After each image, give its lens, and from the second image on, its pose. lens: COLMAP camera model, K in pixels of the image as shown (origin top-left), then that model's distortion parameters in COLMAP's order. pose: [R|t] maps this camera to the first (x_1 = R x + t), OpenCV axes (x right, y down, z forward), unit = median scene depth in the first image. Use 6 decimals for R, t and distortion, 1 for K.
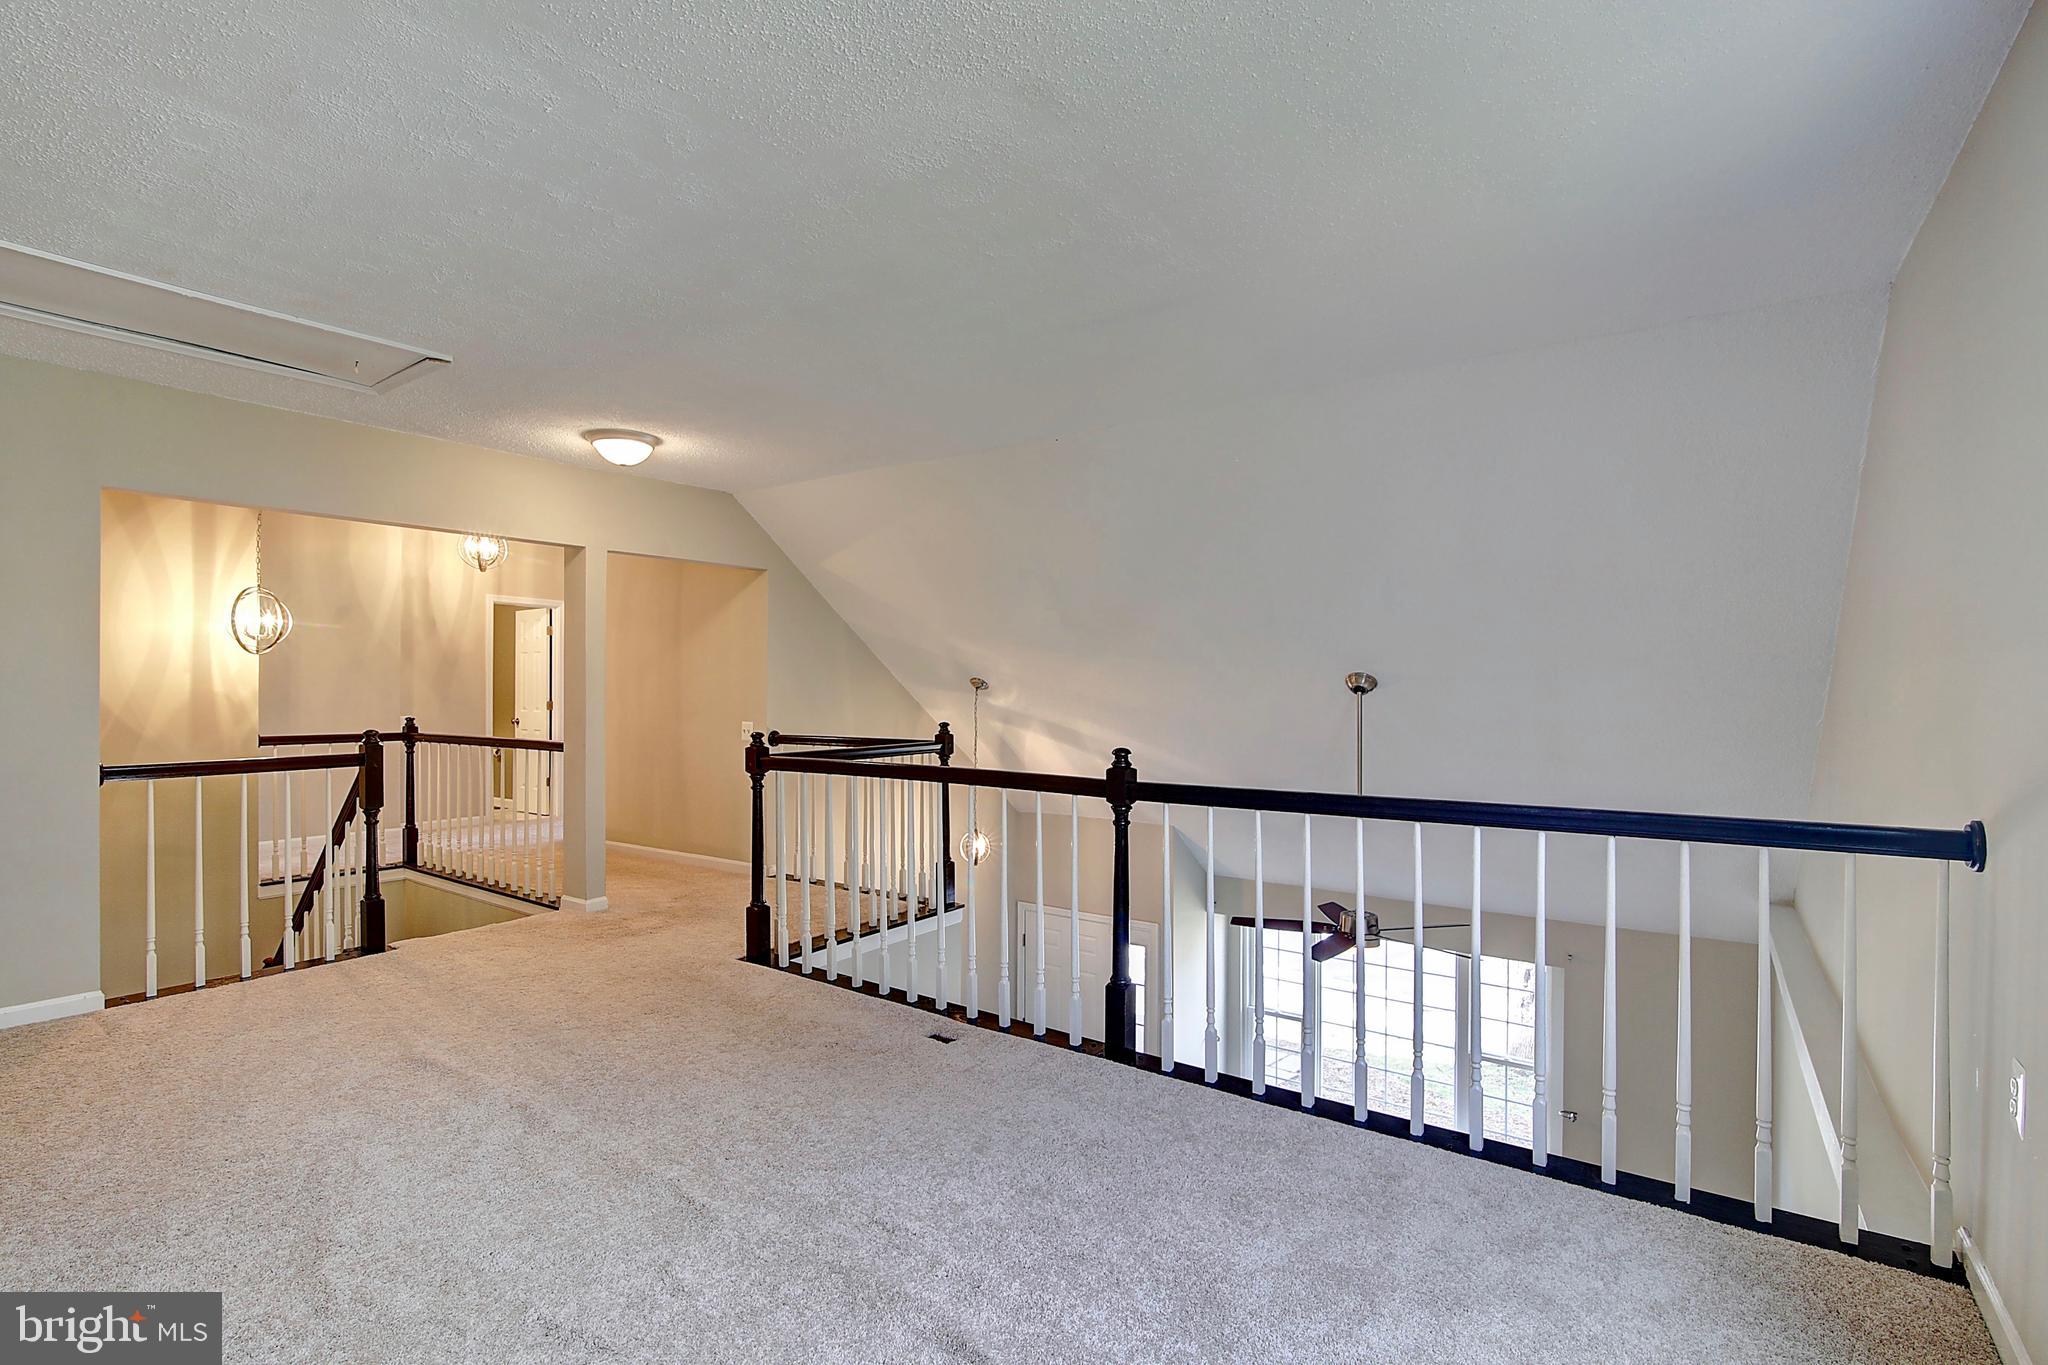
lens RADIAL K [[940.1, 0, 1027.0], [0, 940.1, 687.0], [0, 0, 1]] dist [-0.015971, -0.000840]
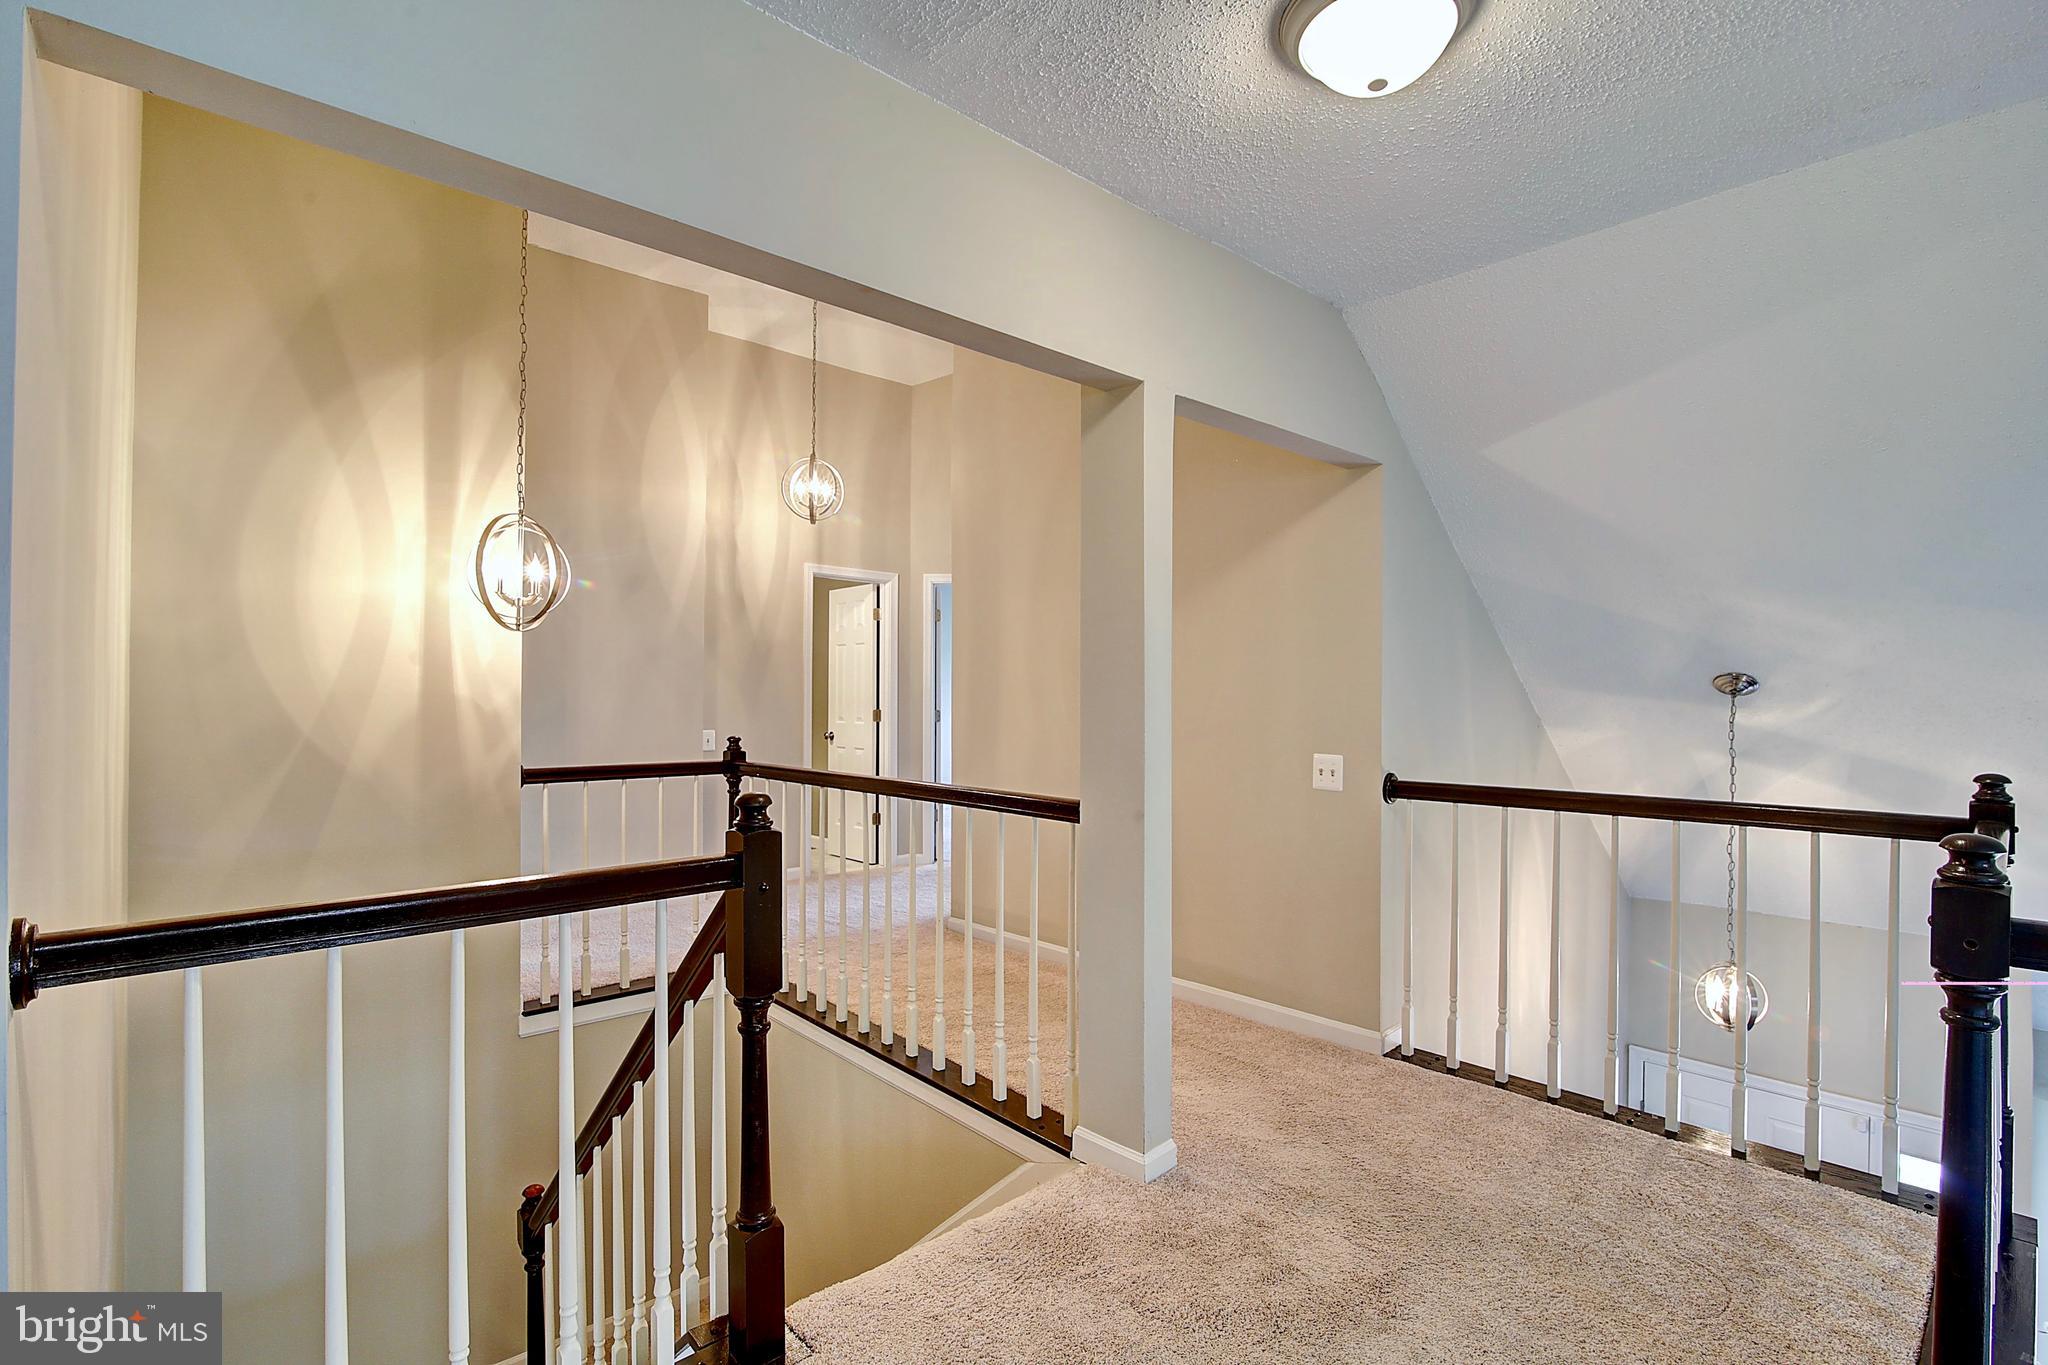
lens RADIAL K [[940.1, 0, 1027.0], [0, 940.1, 687.0], [0, 0, 1]] dist [-0.015971, -0.000840]
pose [[0.977814, 0.000571, -0.209473, -0.365047], [-0.002009, 0.999976, -0.006651, 0.002984], [0.209464, 0.006924, 0.977792, 0.457989]]
